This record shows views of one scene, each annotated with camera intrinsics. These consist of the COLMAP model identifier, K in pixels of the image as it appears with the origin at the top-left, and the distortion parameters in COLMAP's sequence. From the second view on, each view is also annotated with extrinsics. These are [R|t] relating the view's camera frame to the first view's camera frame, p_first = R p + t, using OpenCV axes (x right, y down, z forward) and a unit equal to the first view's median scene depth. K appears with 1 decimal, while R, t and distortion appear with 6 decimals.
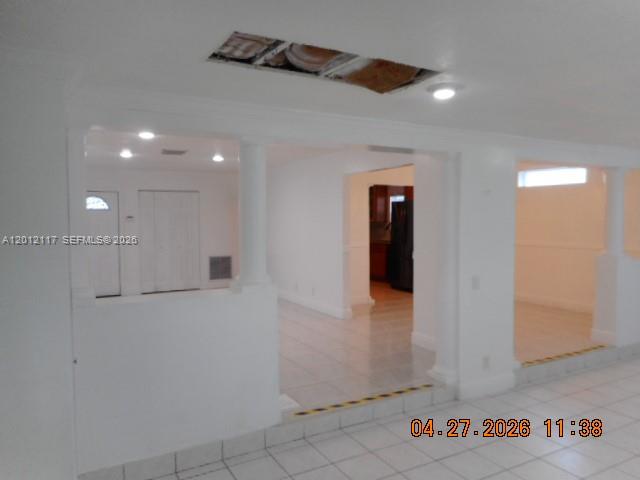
lens RADIAL K [[477.7, 0, 322.9], [0, 477.7, 241.4], [0, 0, 1]] dist [-0.000445, 0.009574]
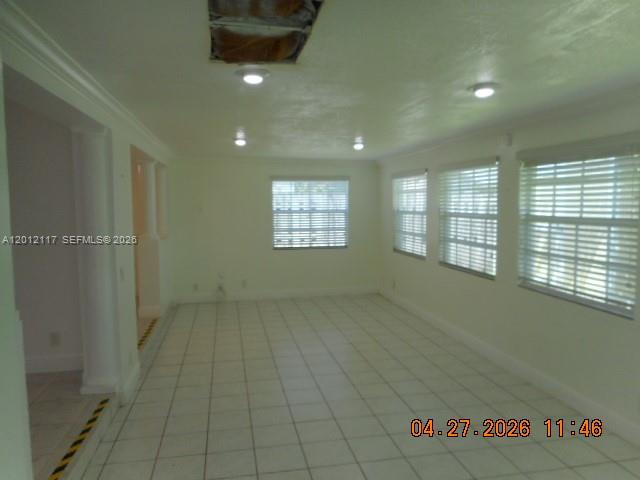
lens RADIAL K [[477.7, 0, 317.9], [0, 477.7, 239.0], [0, 0, 1]] dist [-0.000445, 0.009574]
pose [[0.315707, -0.070330, 0.946247, -0.398878], [0.058147, 0.996809, 0.054688, -0.009102], [-0.947073, 0.037756, 0.318789, 0.322431]]
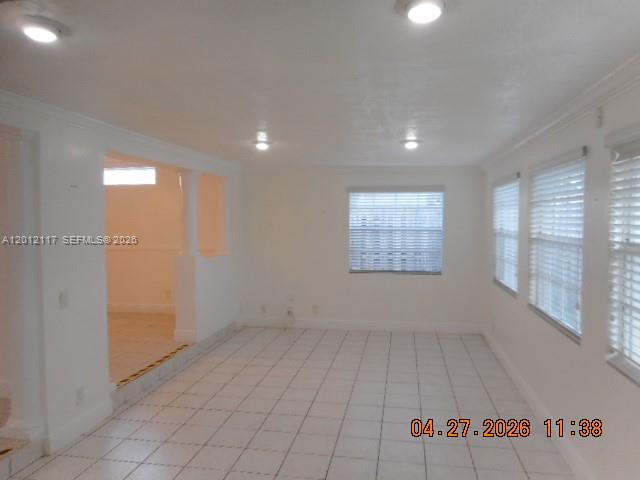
lens RADIAL K [[477.7, 0, 307.8], [0, 477.7, 237.1], [0, 0, 1]] dist [-0.000445, 0.009574]
pose [[0.638106, -0.024303, 0.769565, -0.027742], [0.036658, 0.999327, 0.001163, -0.001452], [-0.769075, 0.027469, 0.638568, 0.165218]]
